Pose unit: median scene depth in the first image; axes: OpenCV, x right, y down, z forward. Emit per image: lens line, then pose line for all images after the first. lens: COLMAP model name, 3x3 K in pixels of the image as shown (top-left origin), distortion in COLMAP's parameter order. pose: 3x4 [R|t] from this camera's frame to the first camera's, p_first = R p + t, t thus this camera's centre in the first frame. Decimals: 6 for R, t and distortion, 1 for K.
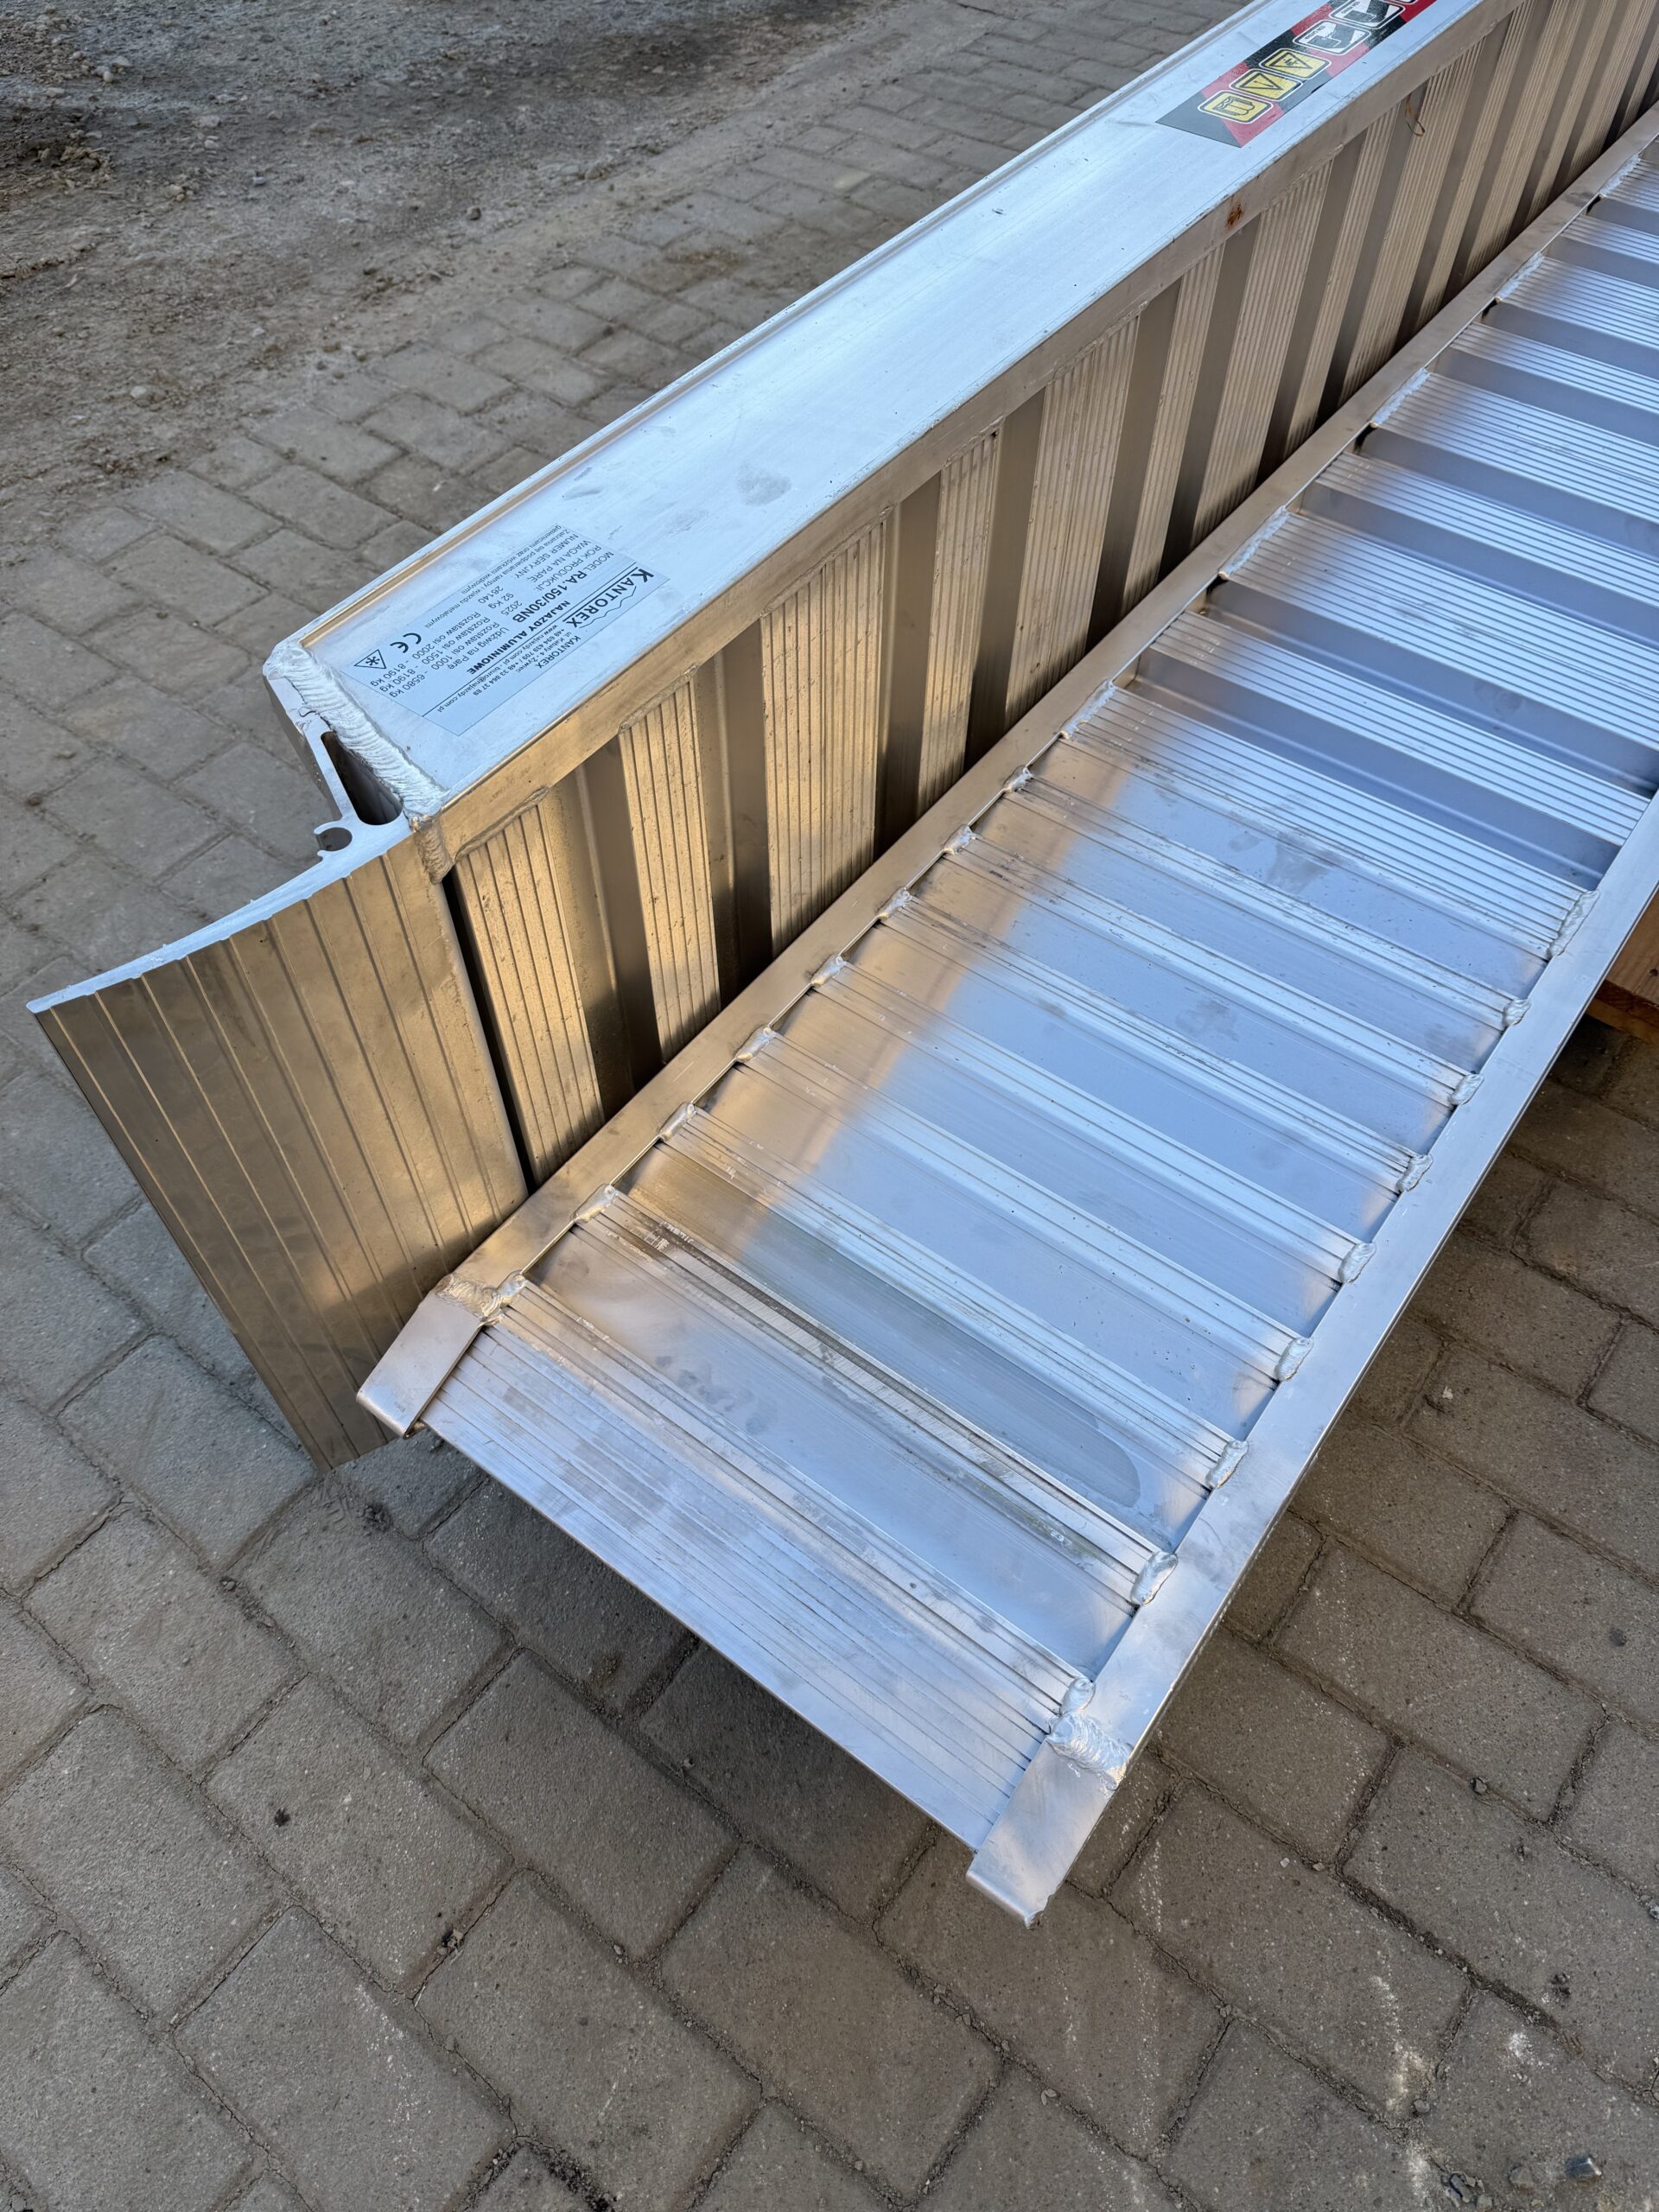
lens RADIAL K [[1602.5, 0, 806.3], [0, 1602.5, 1062.4], [0, 0, 1]] dist [0.006255, -0.027464]
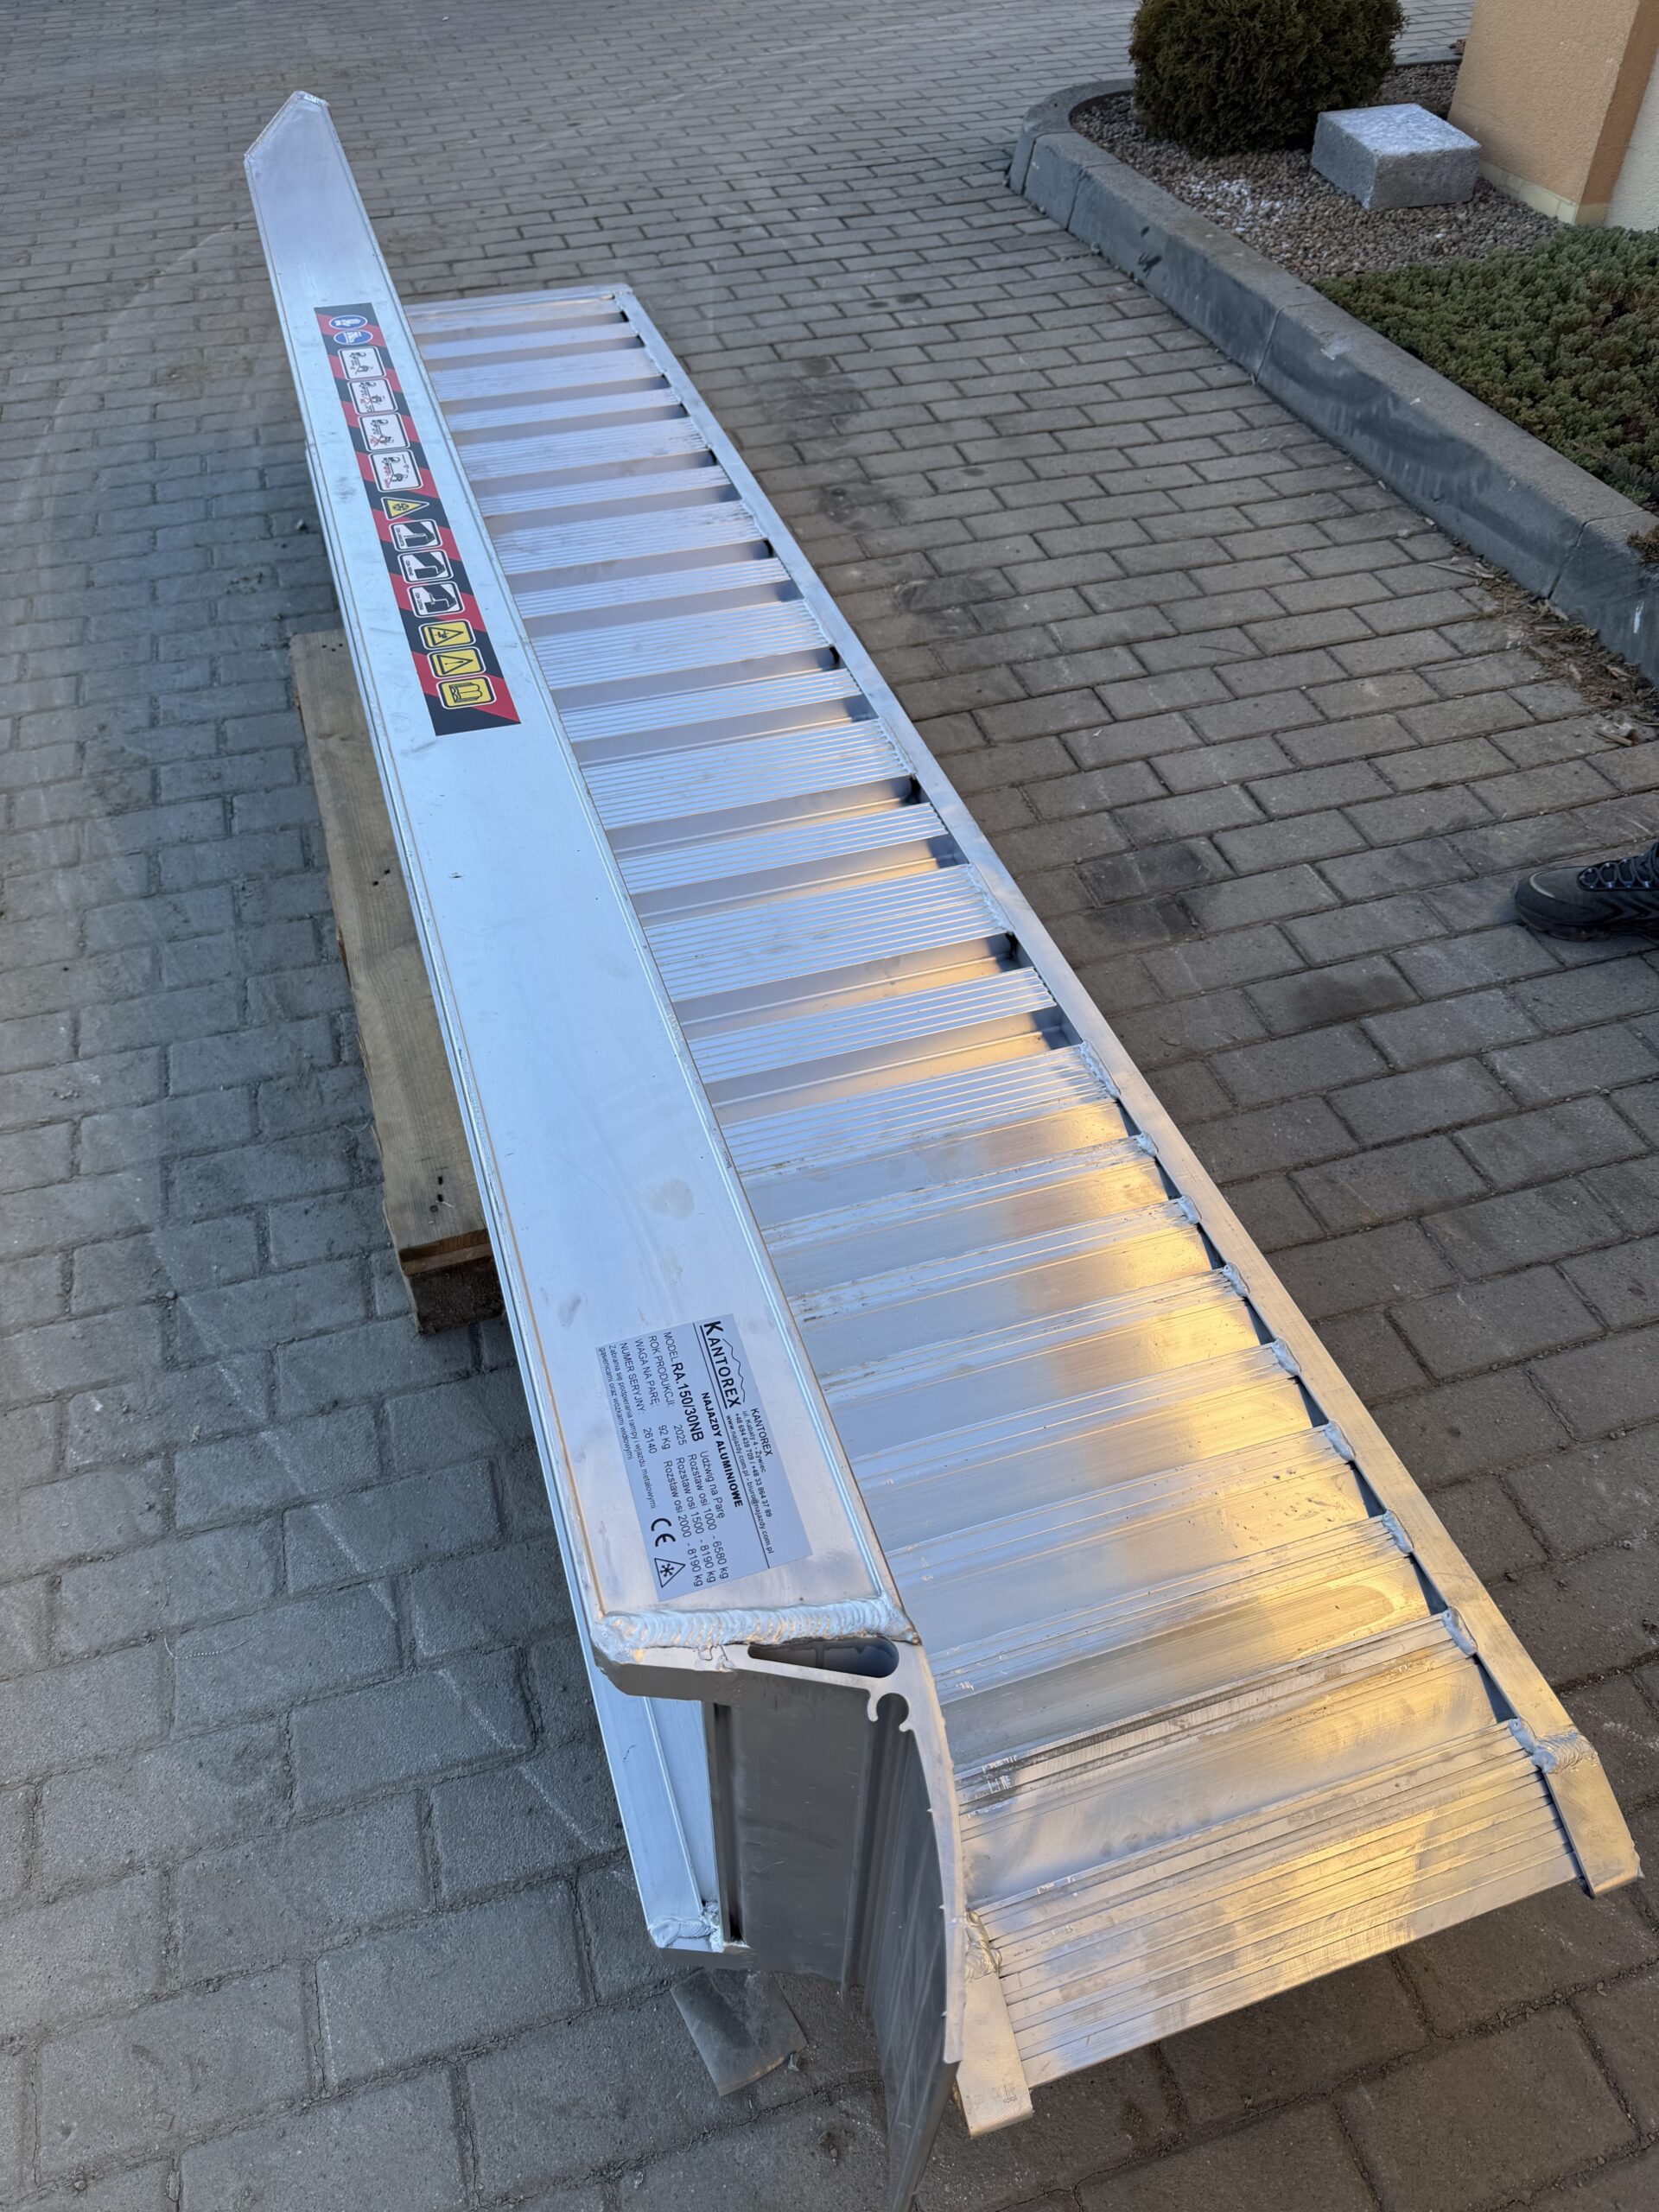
lens RADIAL K [[1602.5, 0, 842.7], [0, 1602.5, 1088.3], [0, 0, 1]] dist [0.006255, -0.027464]
pose [[0.577548, -0.576036, 0.578464, -0.523024], [0.644910, 0.756398, 0.109334, -0.439939], [-0.500529, 0.309912, 0.808347, 0.041236]]
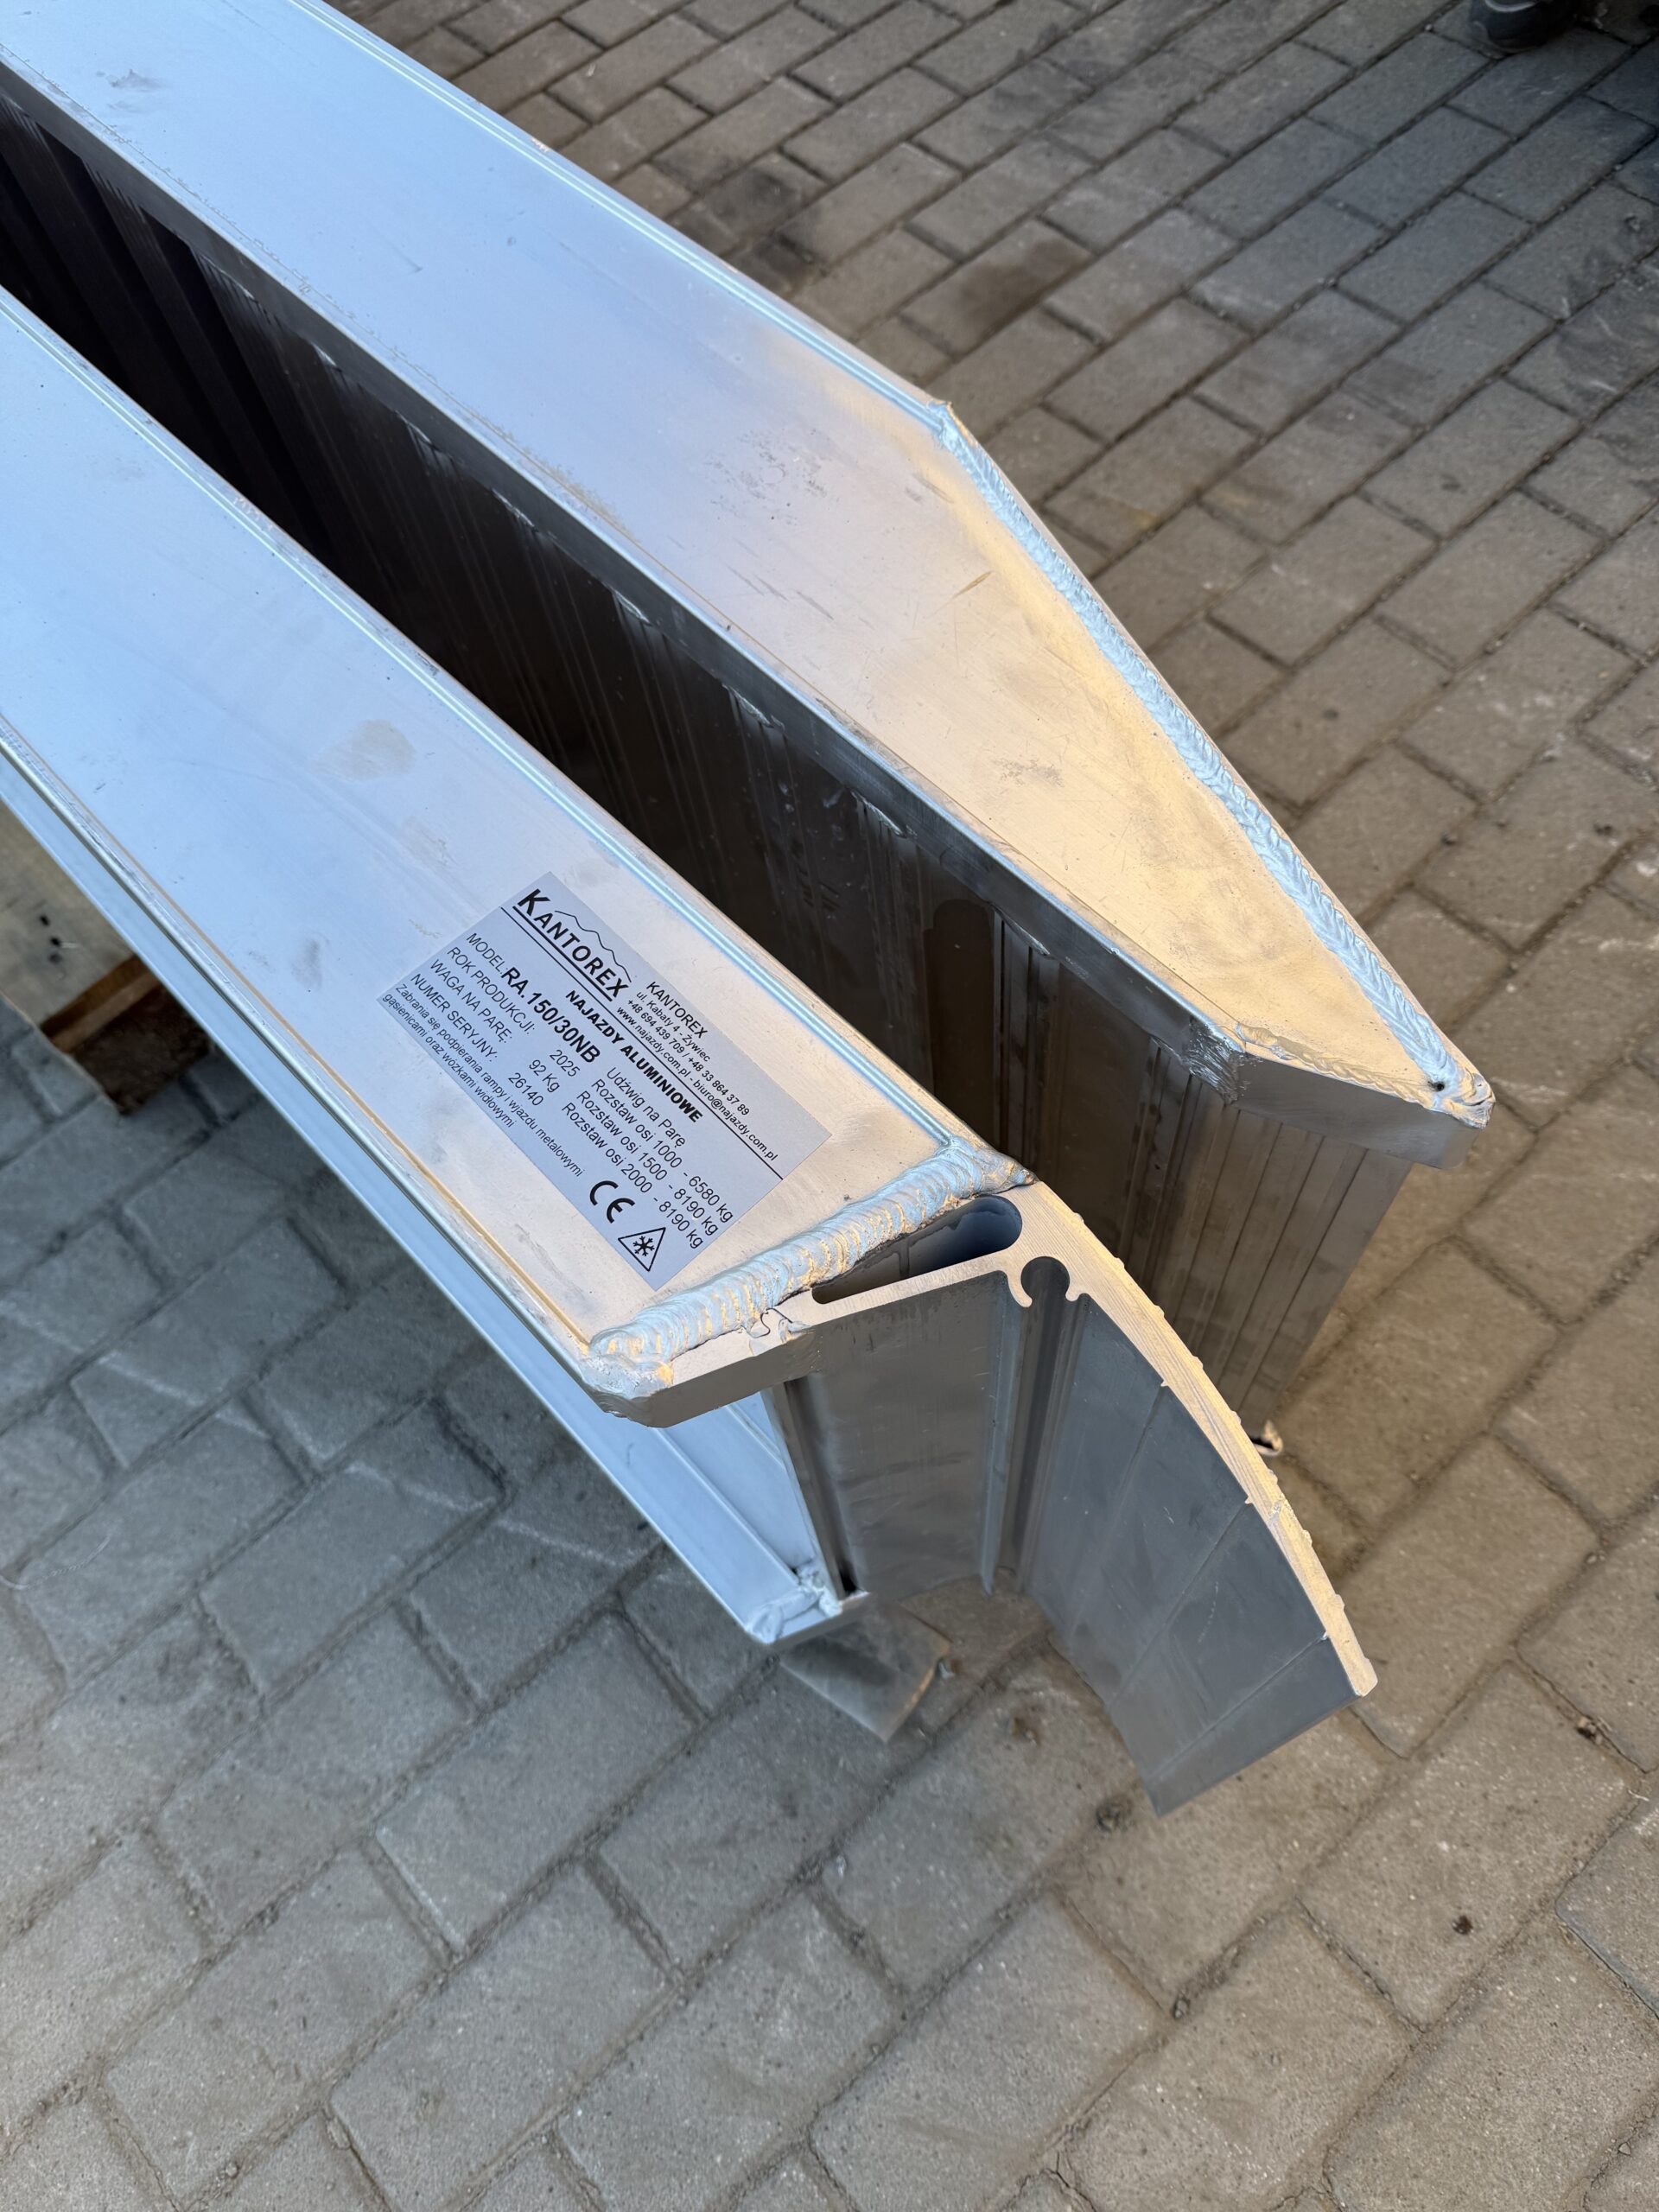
lens RADIAL K [[1602.5, 0, 825.5], [0, 1602.5, 1078.8], [0, 0, 1]] dist [0.006255, -0.027464]
pose [[0.178773, -0.871110, 0.457391, -0.425614], [0.831147, 0.382490, 0.403604, -0.410061], [-0.526531, 0.308006, 0.792400, 0.358880]]
